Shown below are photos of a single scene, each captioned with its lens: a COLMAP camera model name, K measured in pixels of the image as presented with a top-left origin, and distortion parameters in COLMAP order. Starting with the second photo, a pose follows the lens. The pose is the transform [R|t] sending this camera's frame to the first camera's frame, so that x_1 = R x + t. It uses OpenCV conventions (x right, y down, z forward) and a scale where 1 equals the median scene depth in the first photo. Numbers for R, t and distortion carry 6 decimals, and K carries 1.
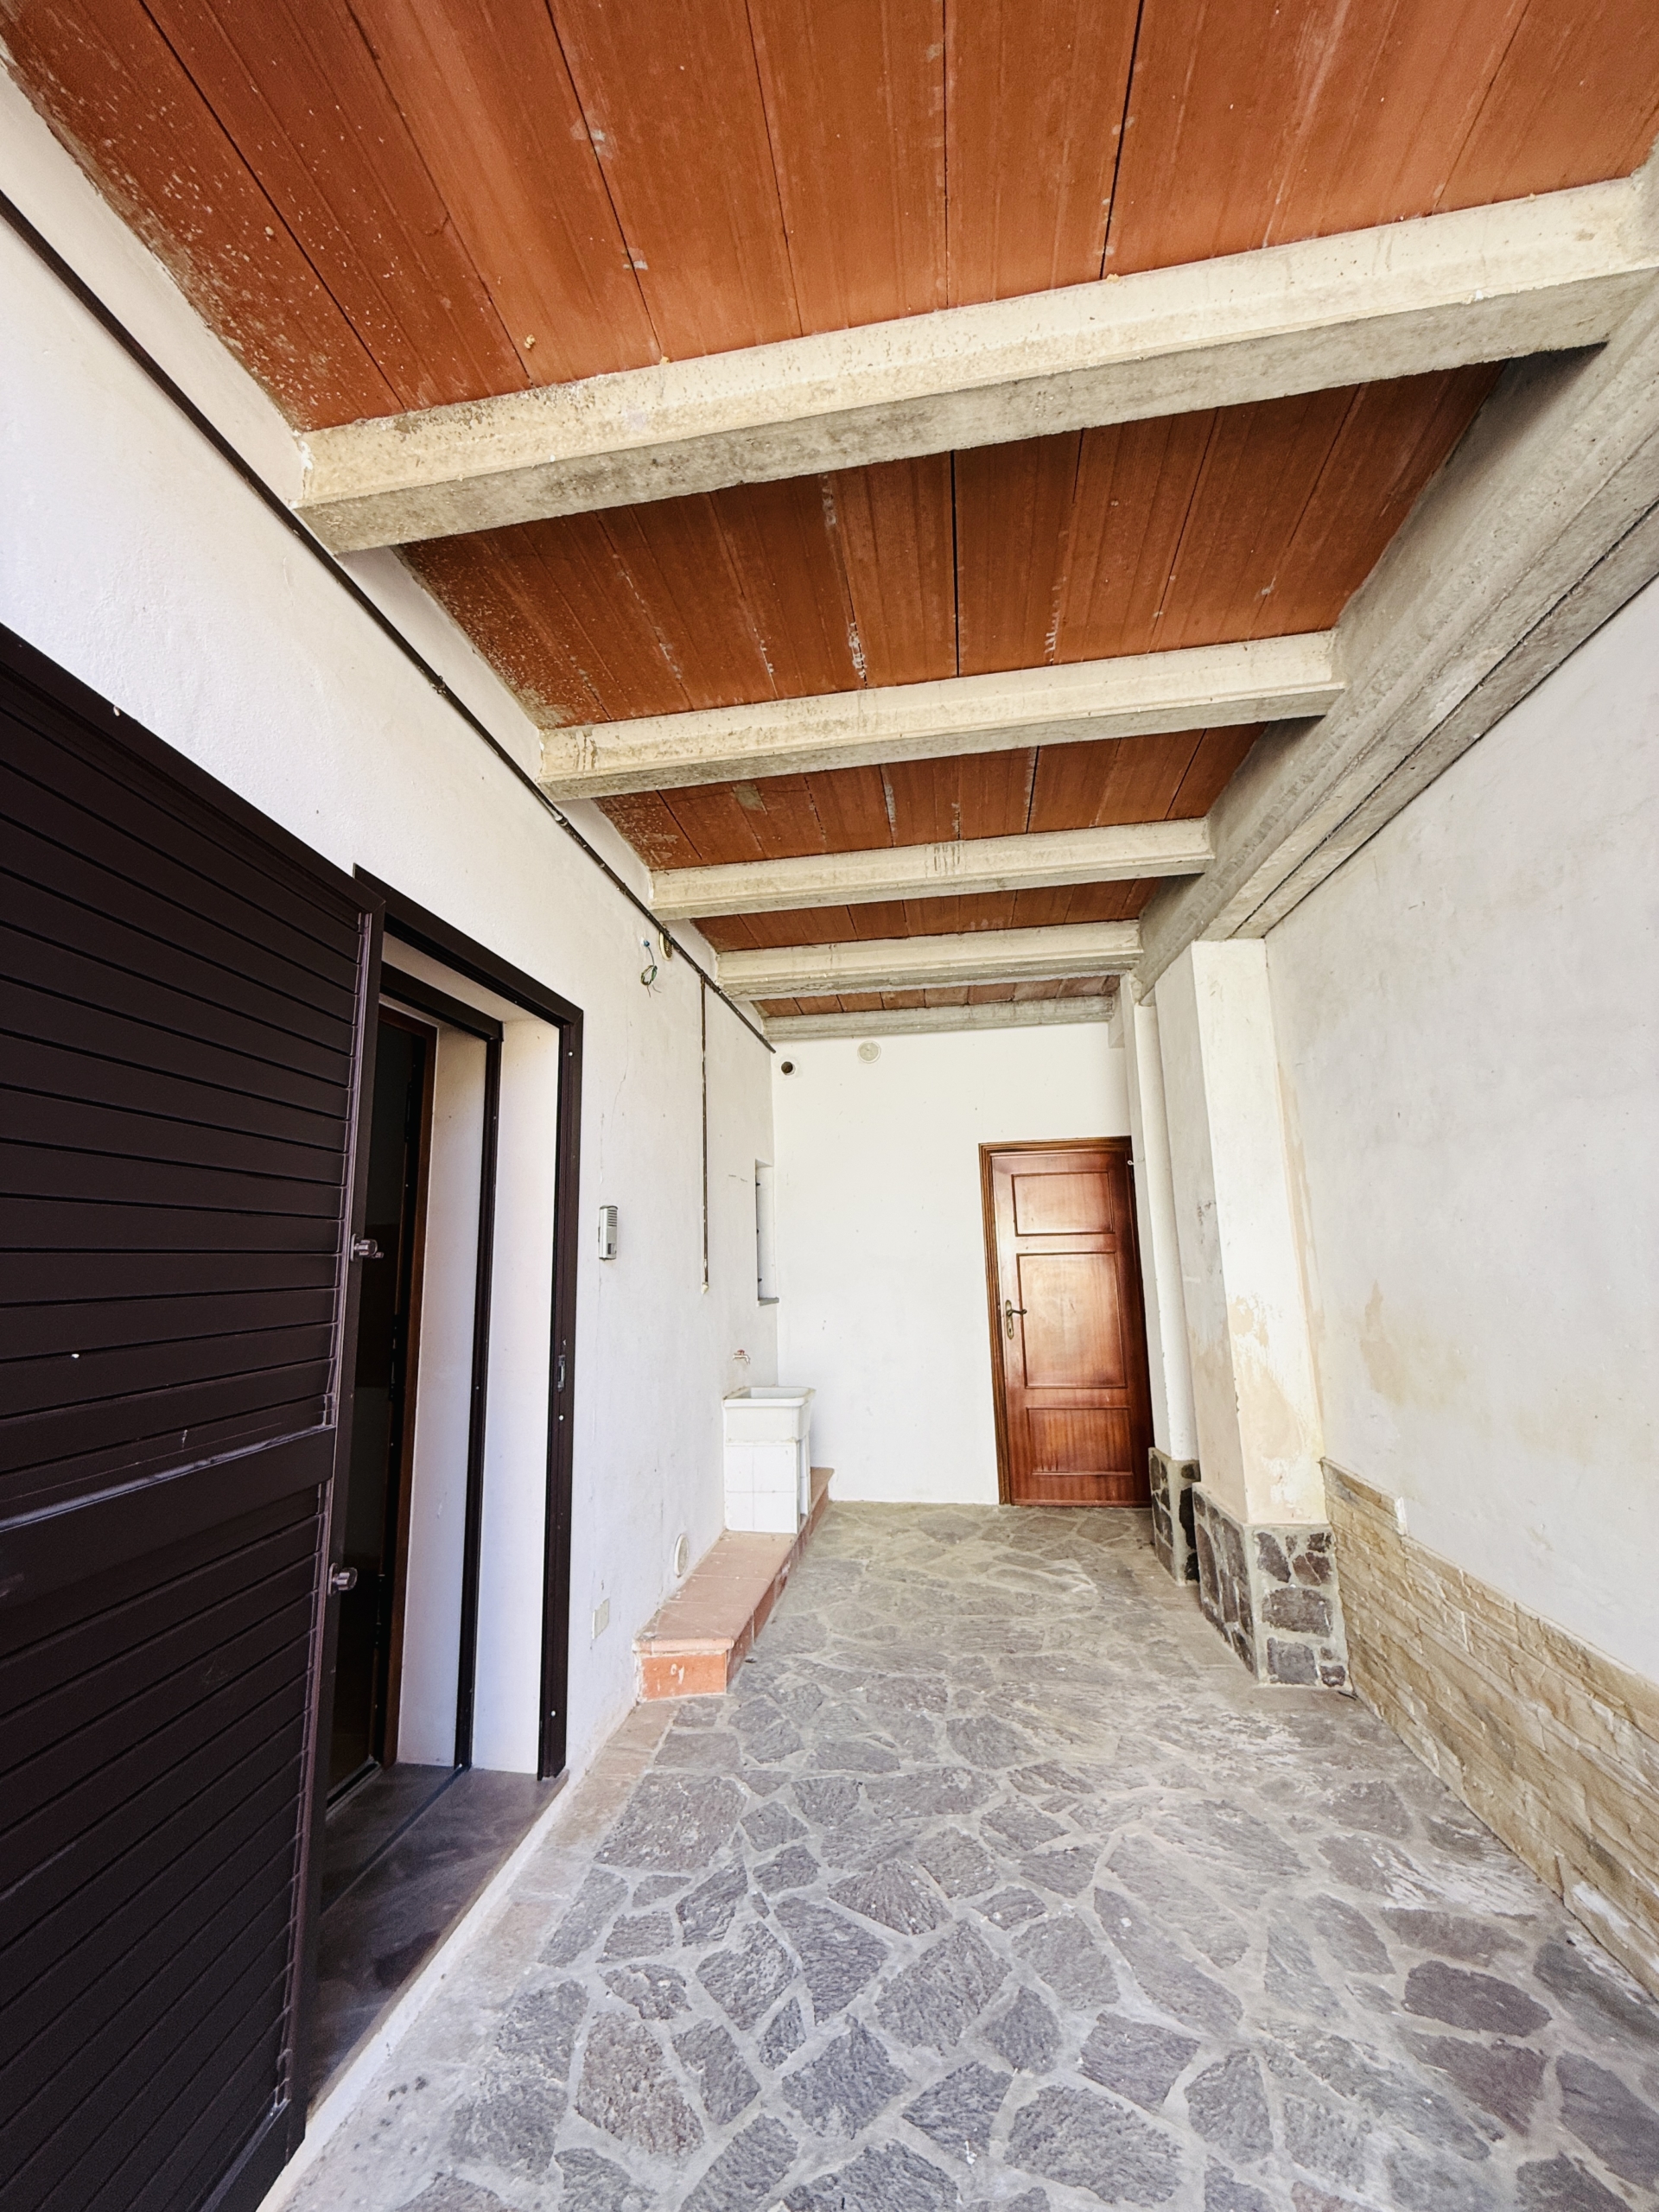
lens RADIAL K [[878.3, 0, 826.0], [0, 878.3, 1100.6], [0, 0, 1]] dist [-0.001795, 0.000523]
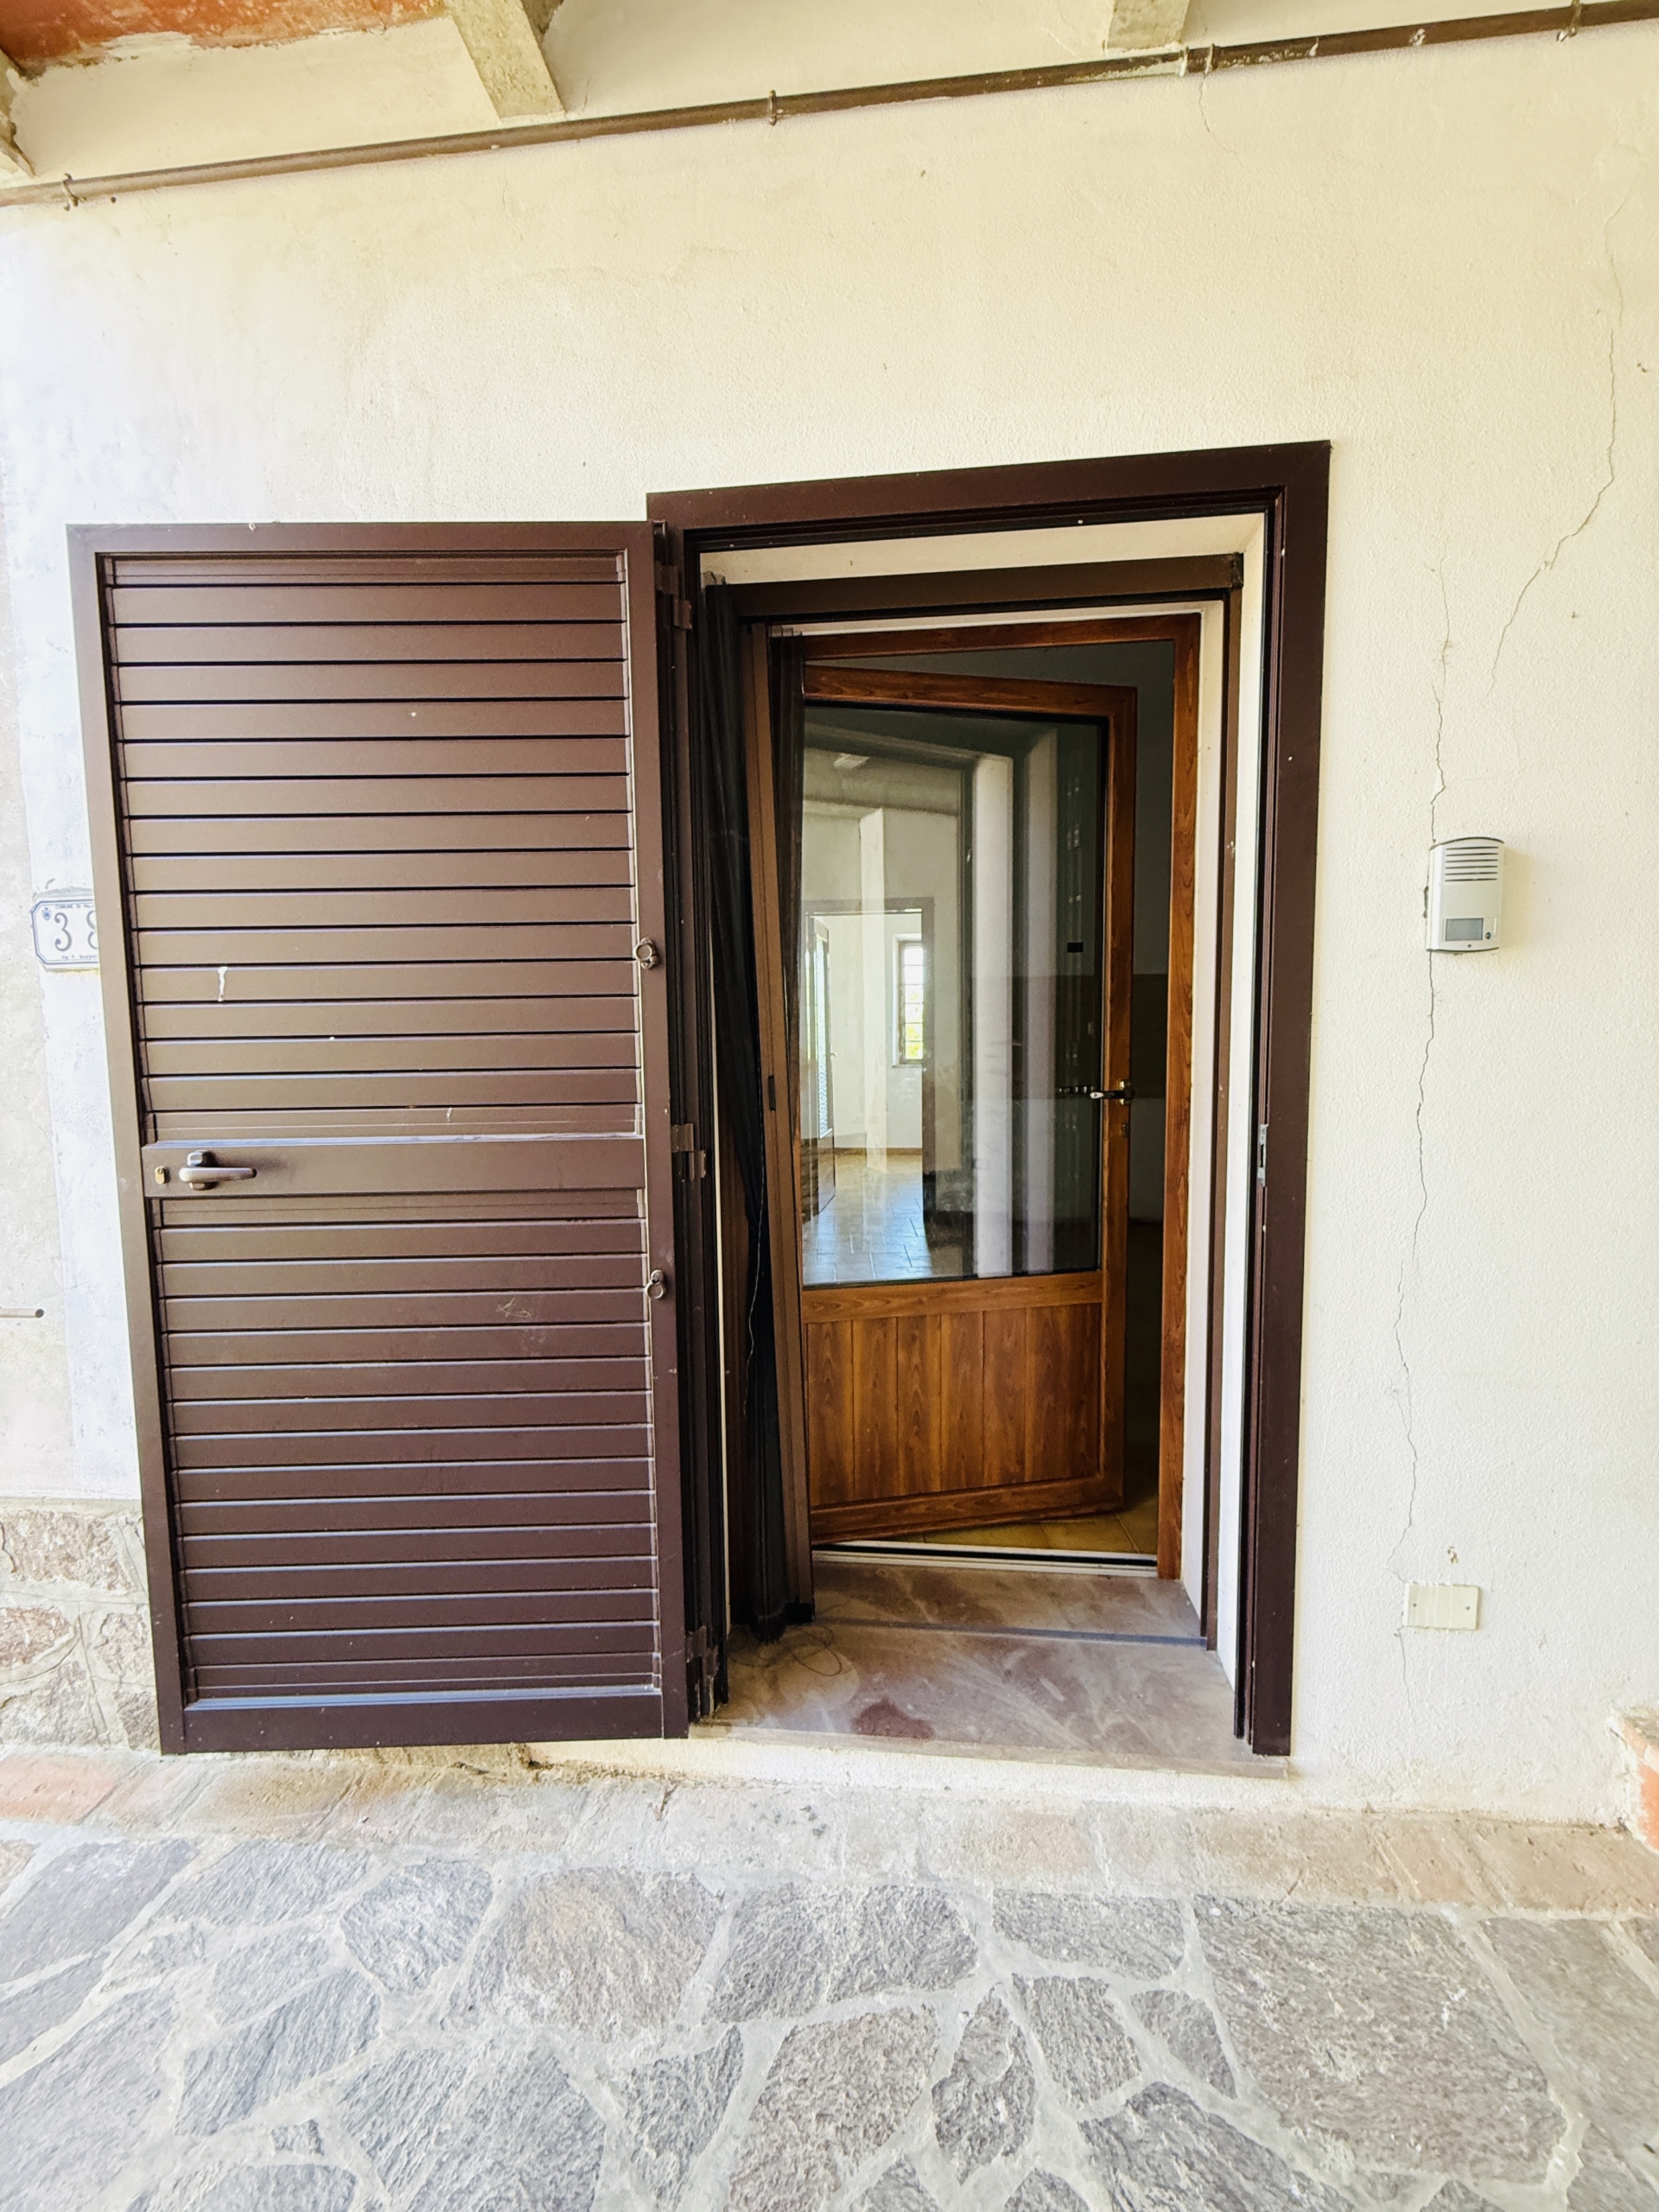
lens RADIAL K [[878.3, 0, 826.0], [0, 878.3, 1100.6], [0, 0, 1]] dist [-0.001795, 0.000523]
pose [[0.052471, 0.104327, -0.993158, 0.343733], [0.192373, 0.974844, 0.112567, 0.218582], [0.979918, -0.196963, 0.031081, 0.988646]]
